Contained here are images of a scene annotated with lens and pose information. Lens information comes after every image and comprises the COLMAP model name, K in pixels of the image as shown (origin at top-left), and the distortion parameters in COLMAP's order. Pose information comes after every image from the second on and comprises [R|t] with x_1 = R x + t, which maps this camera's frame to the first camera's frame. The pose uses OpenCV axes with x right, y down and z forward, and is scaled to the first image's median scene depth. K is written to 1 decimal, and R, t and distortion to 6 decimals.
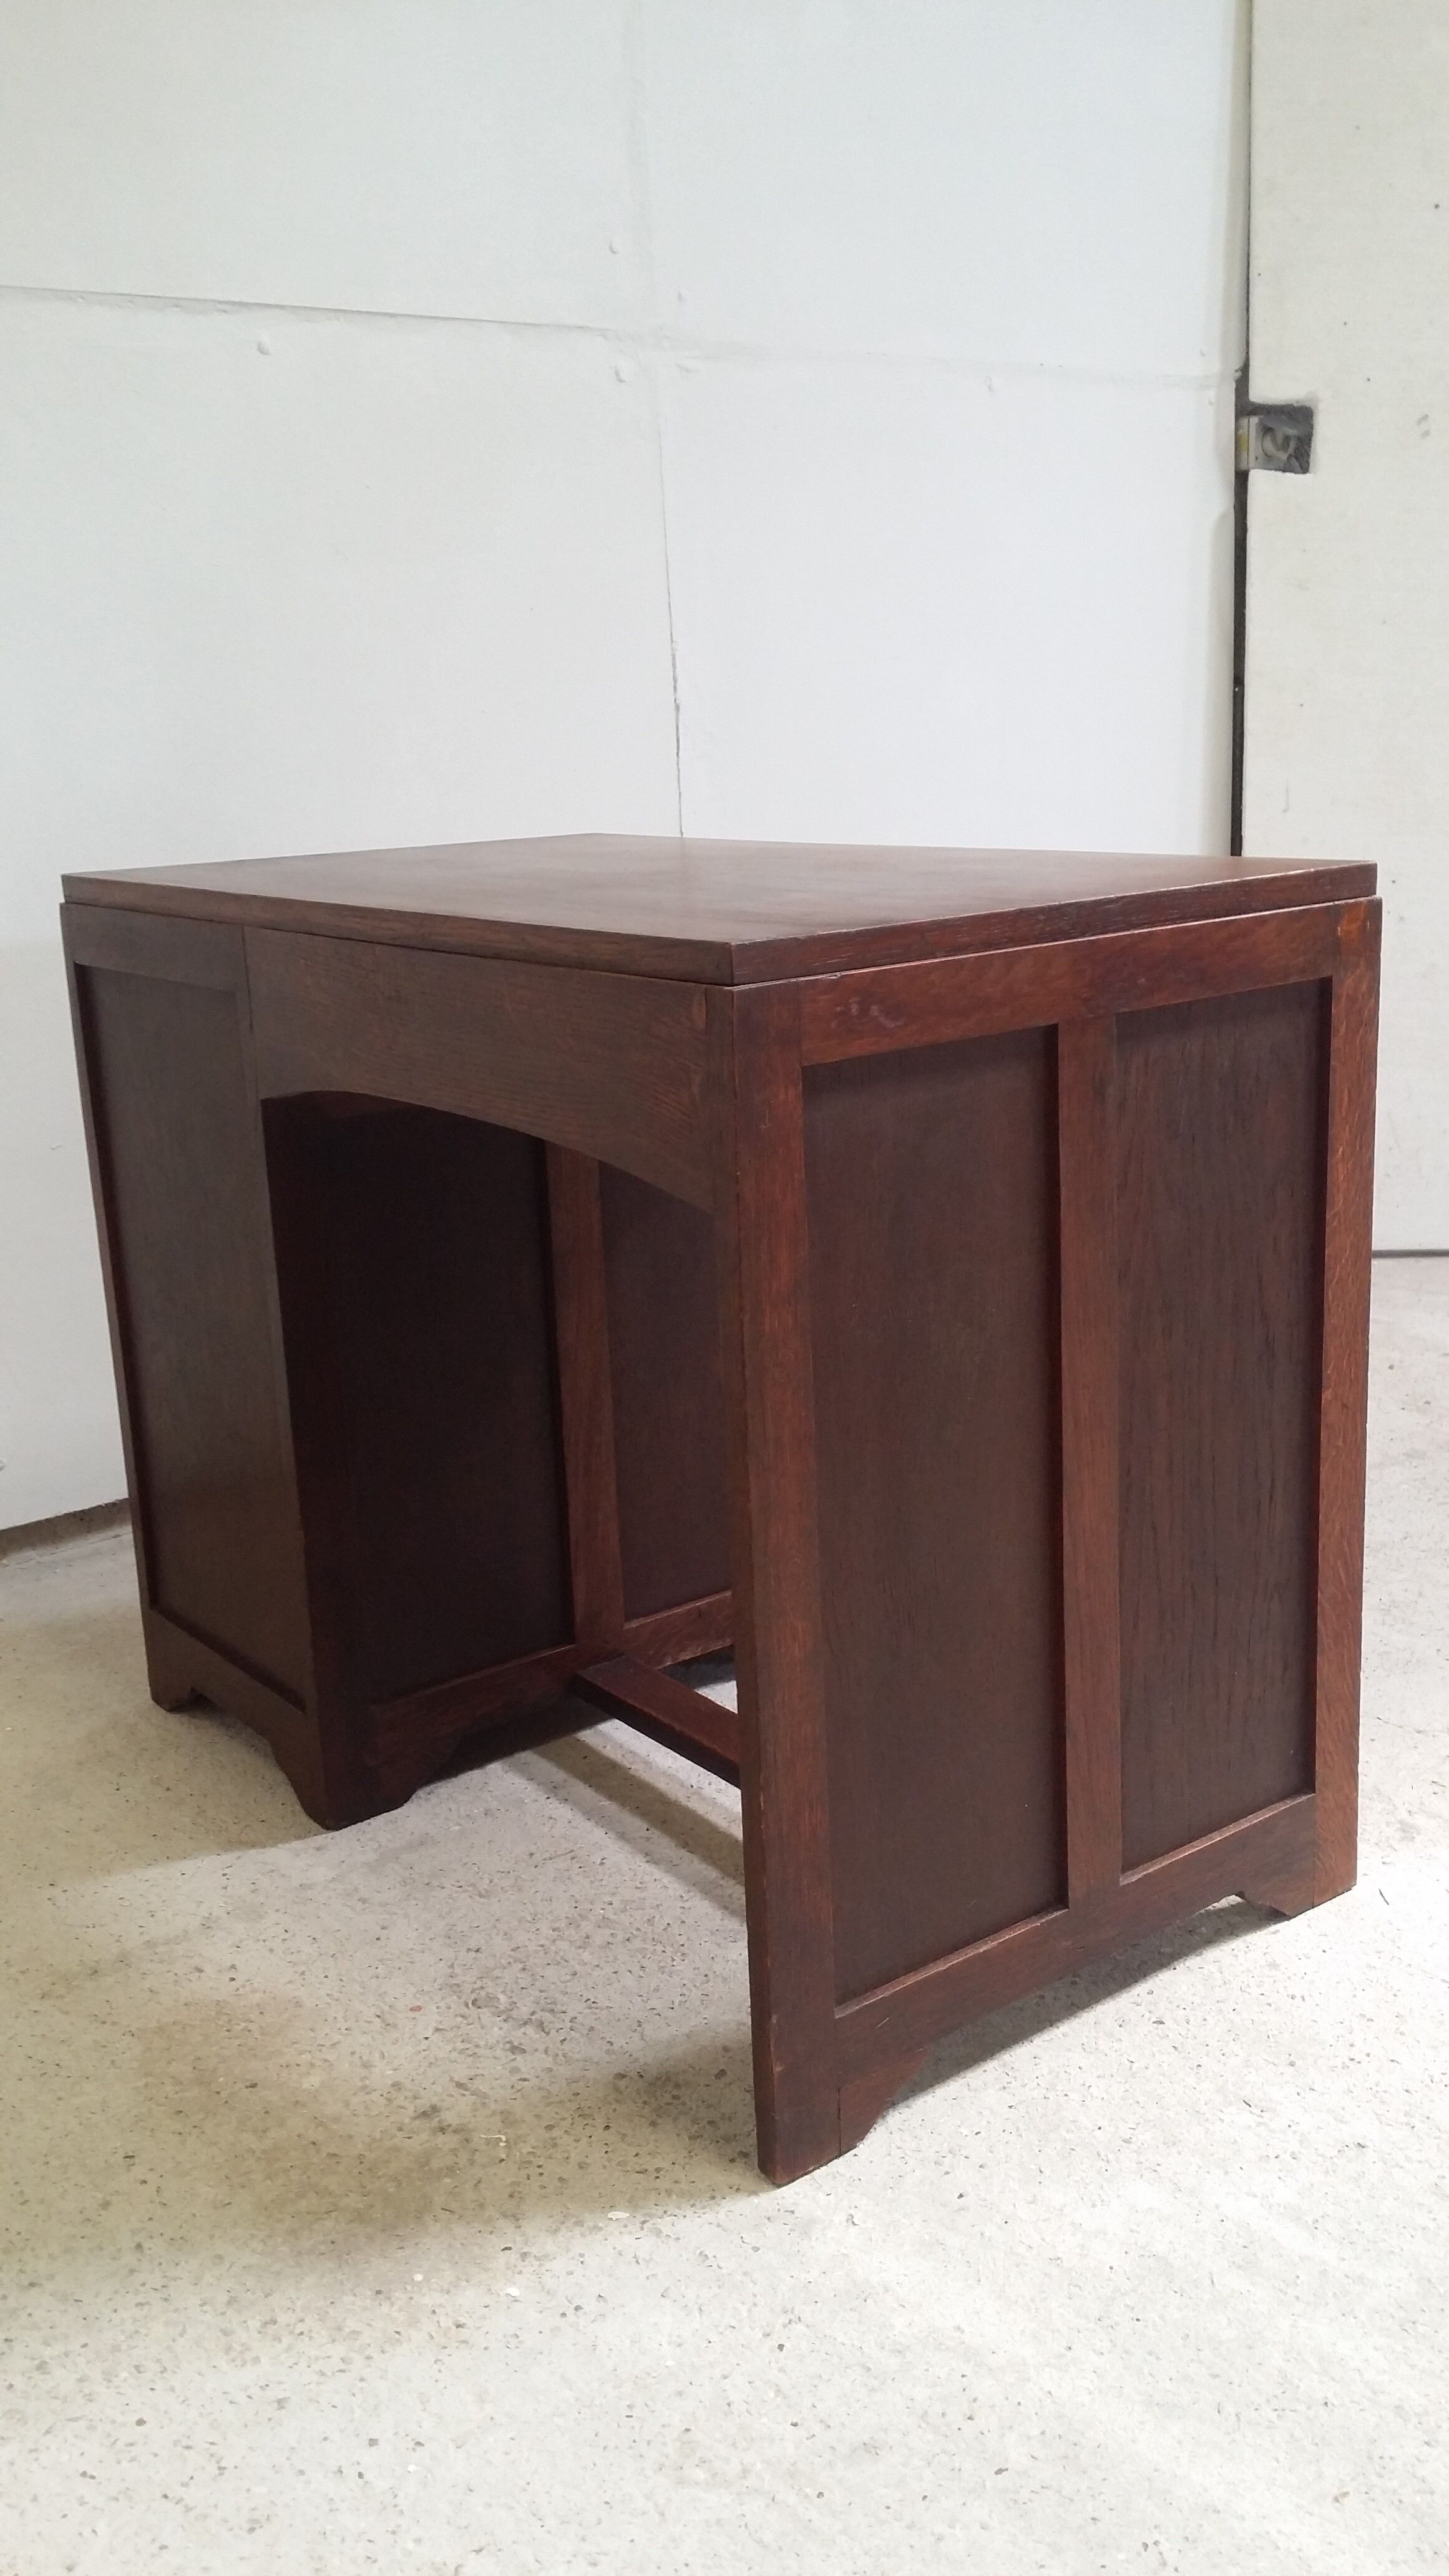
lens RADIAL K [[2296.0, 0, 721.9], [0, 2296.0, 1243.8], [0, 0, 1]] dist [0.056607, -0.128310]
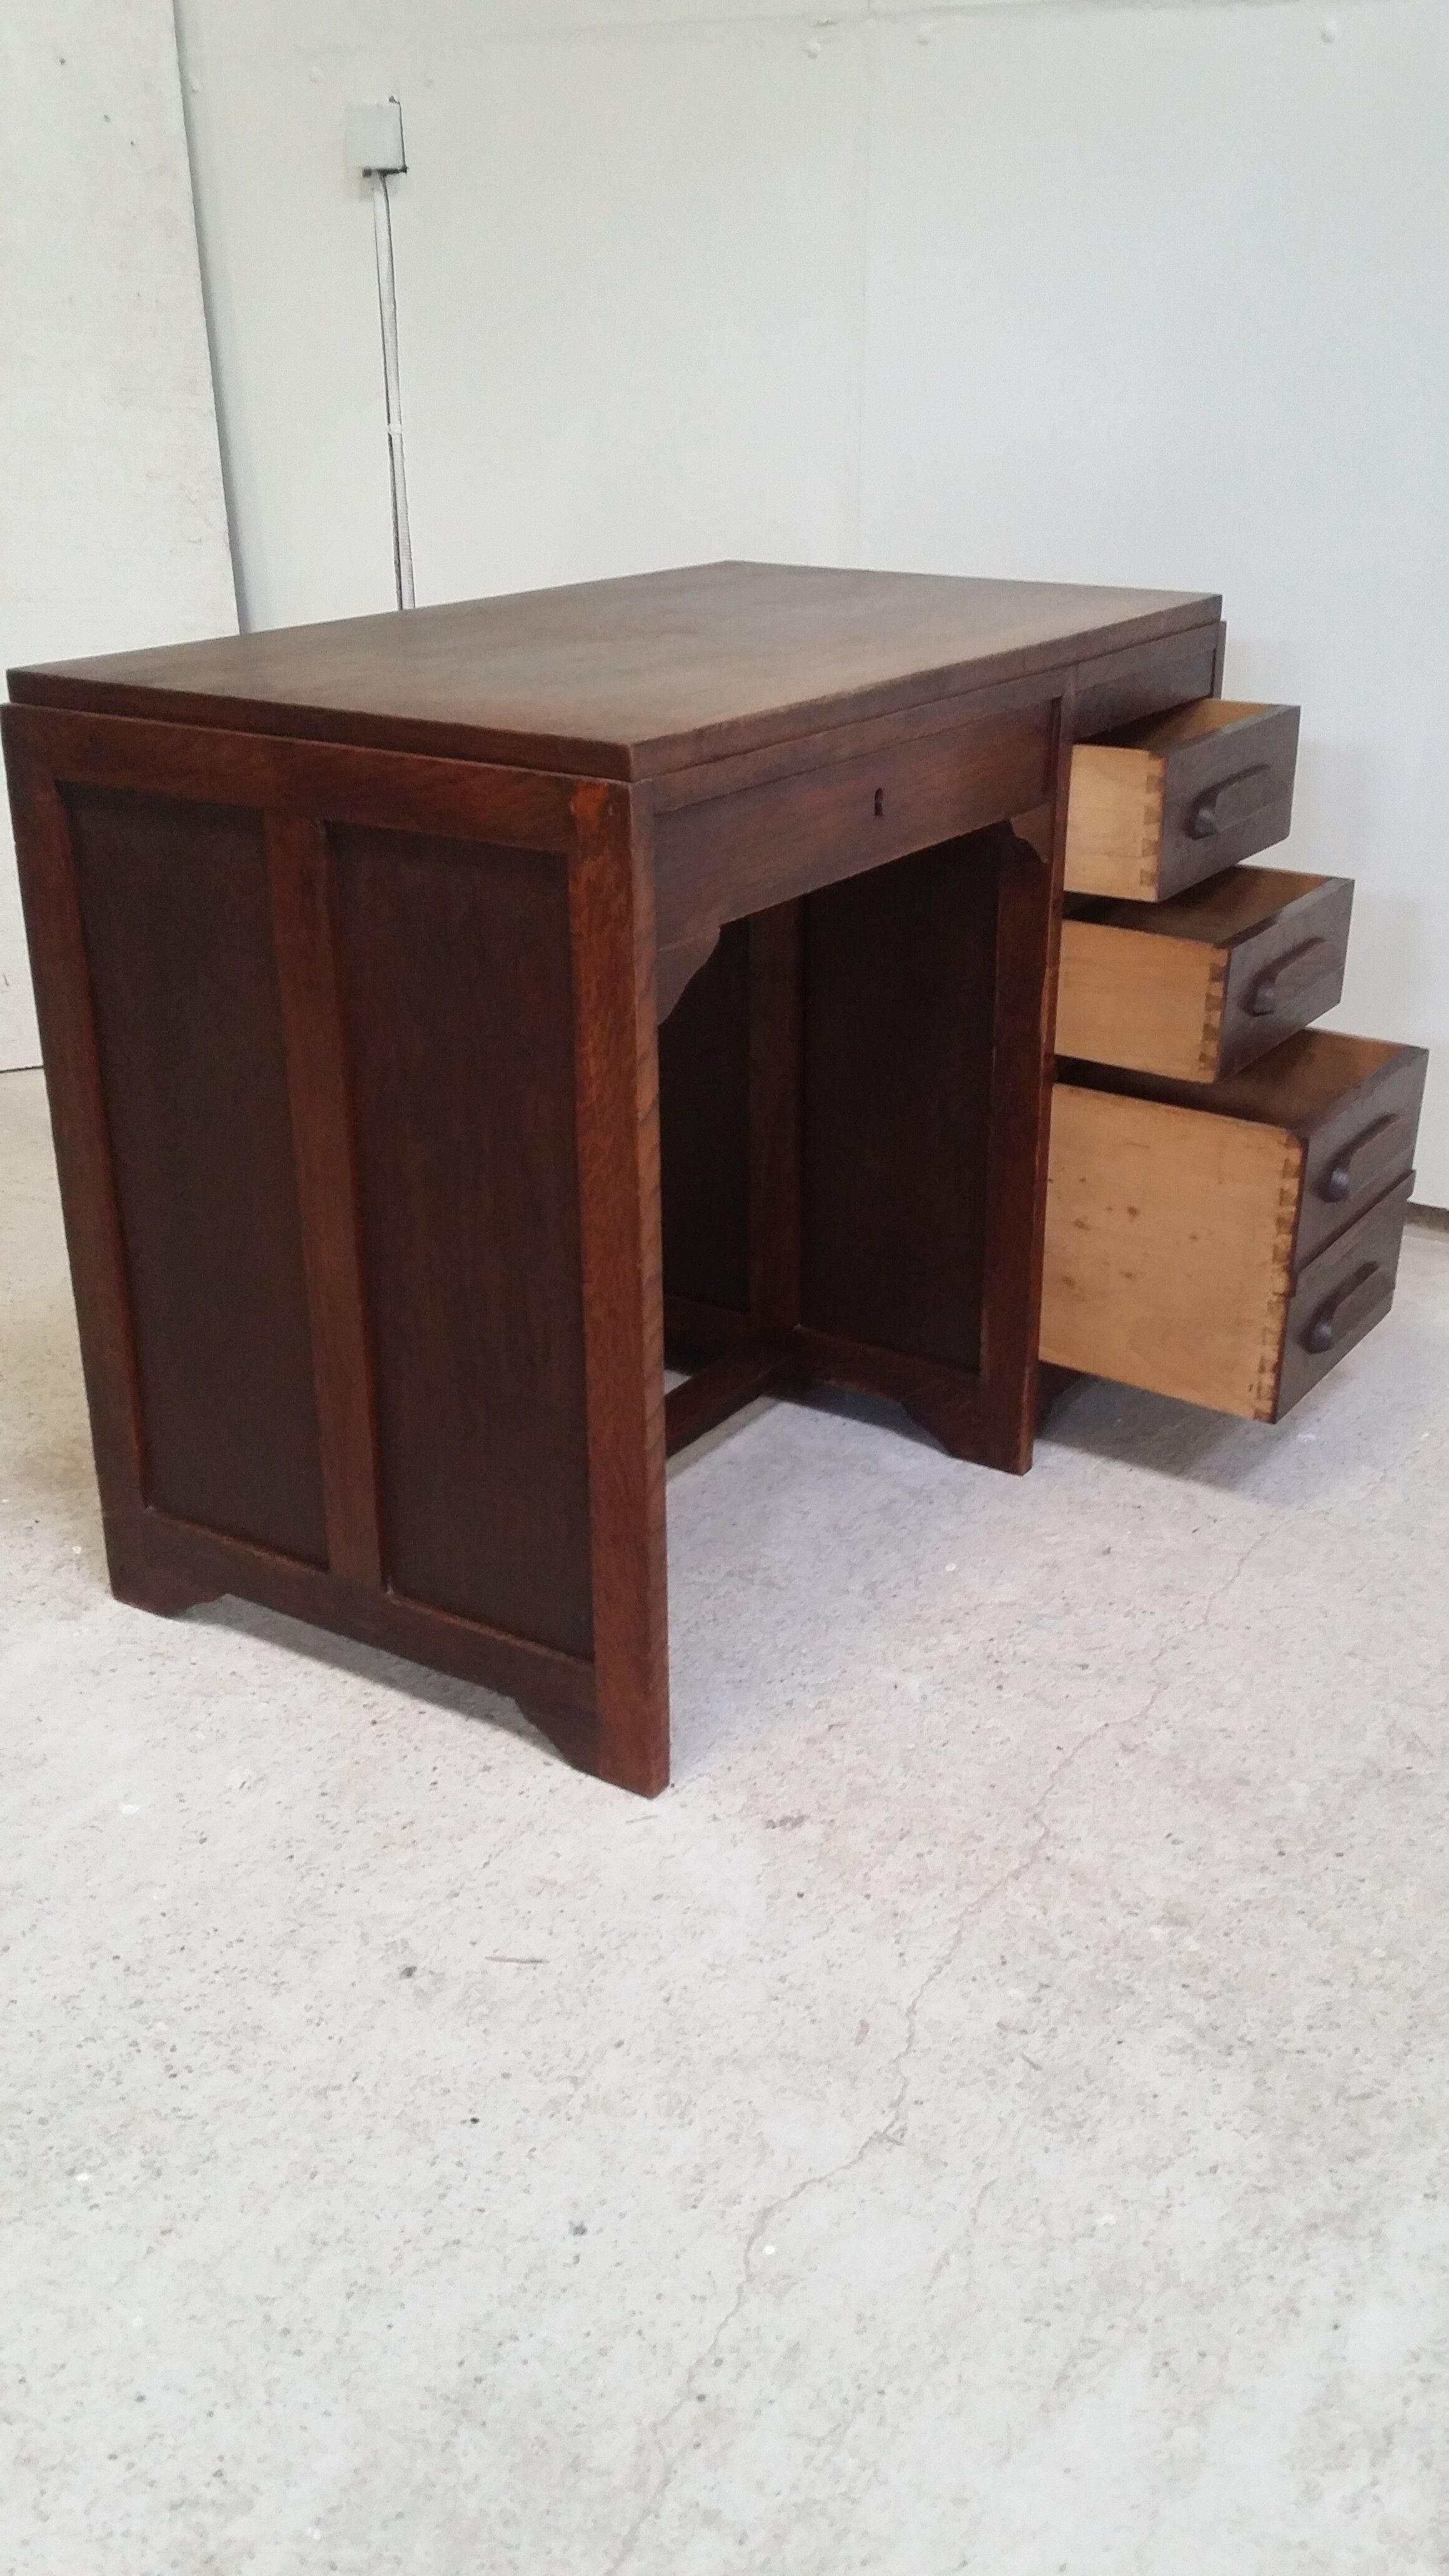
lens RADIAL K [[2281.2, 0, 828.3], [0, 2281.2, 1247.9], [0, 0, 1]] dist [0.078270, -0.145728]
pose [[0.383152, 0.388602, -0.837964, 1.133097], [-0.239185, 0.917994, 0.316350, -0.285561], [0.892180, 0.079219, 0.444679, 0.686997]]
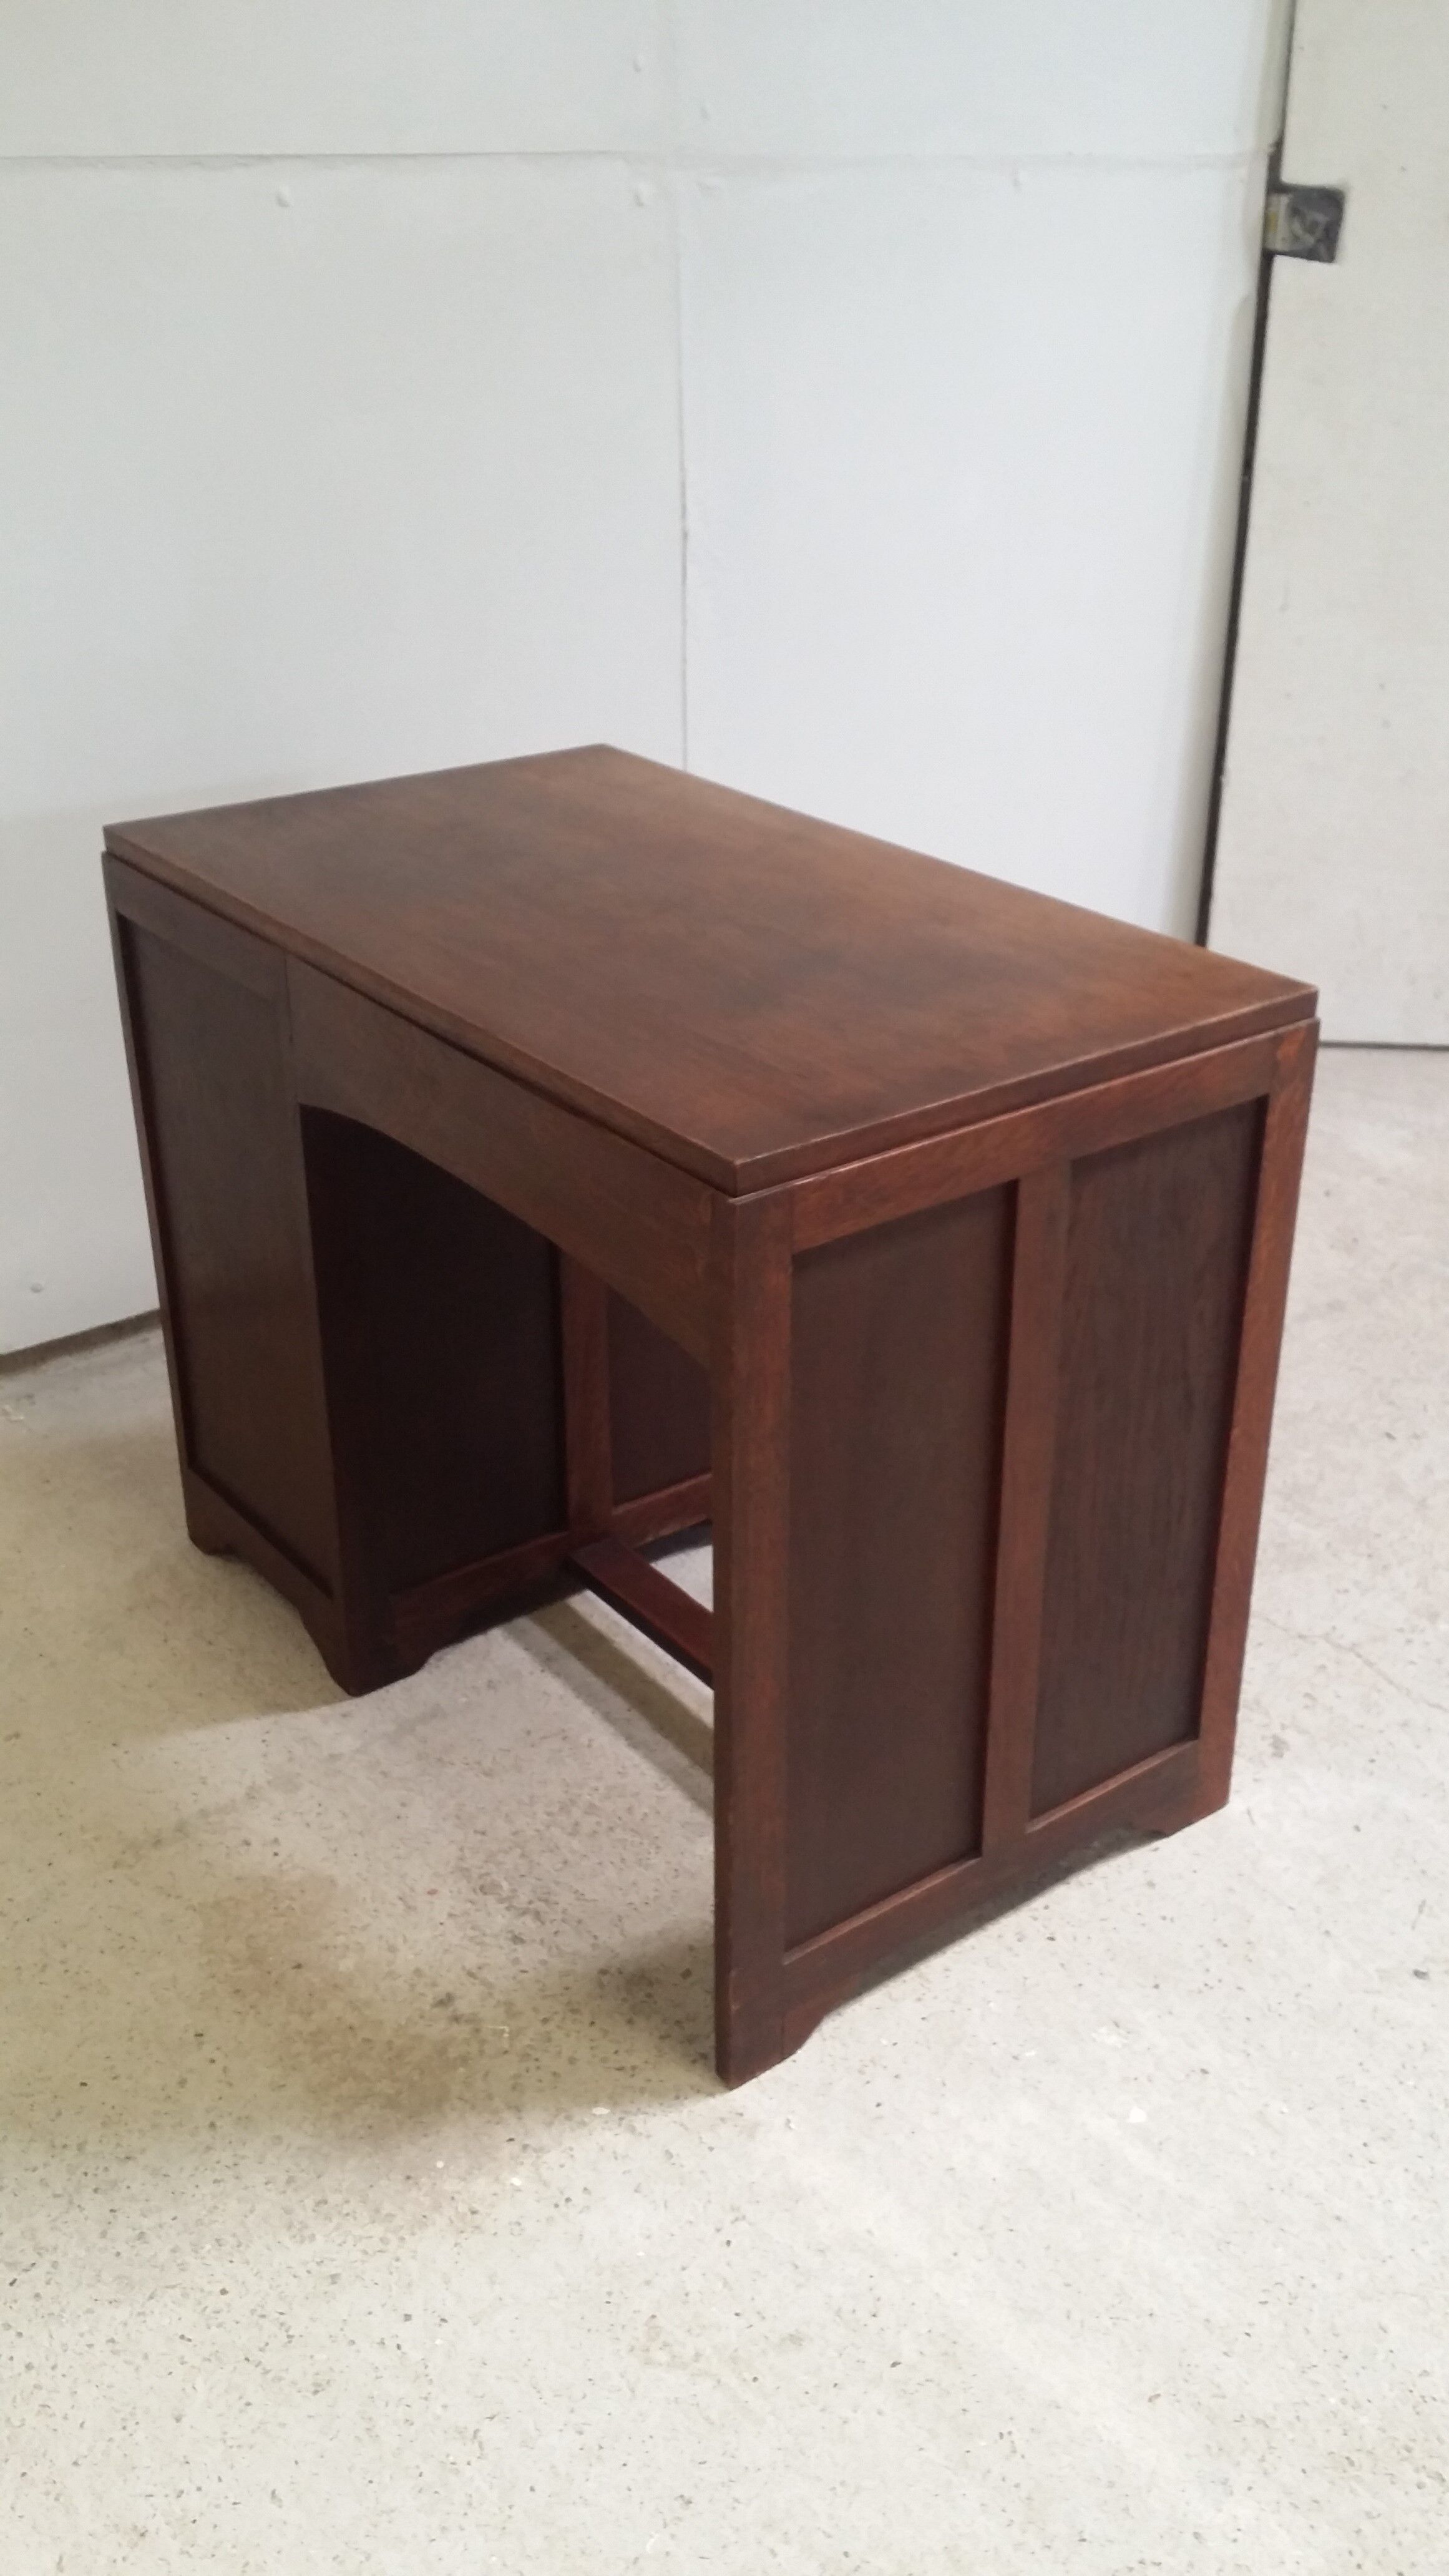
lens RADIAL K [[2303.0, 0, 725.8], [0, 2303.0, 1226.3], [0, 0, 1]] dist [0.089218, -0.225948]
pose [[0.999138, 0.037305, 0.018220, -0.016429], [-0.040265, 0.977665, 0.206277, -0.271089], [-0.010118, -0.206833, 0.978324, -0.106955]]
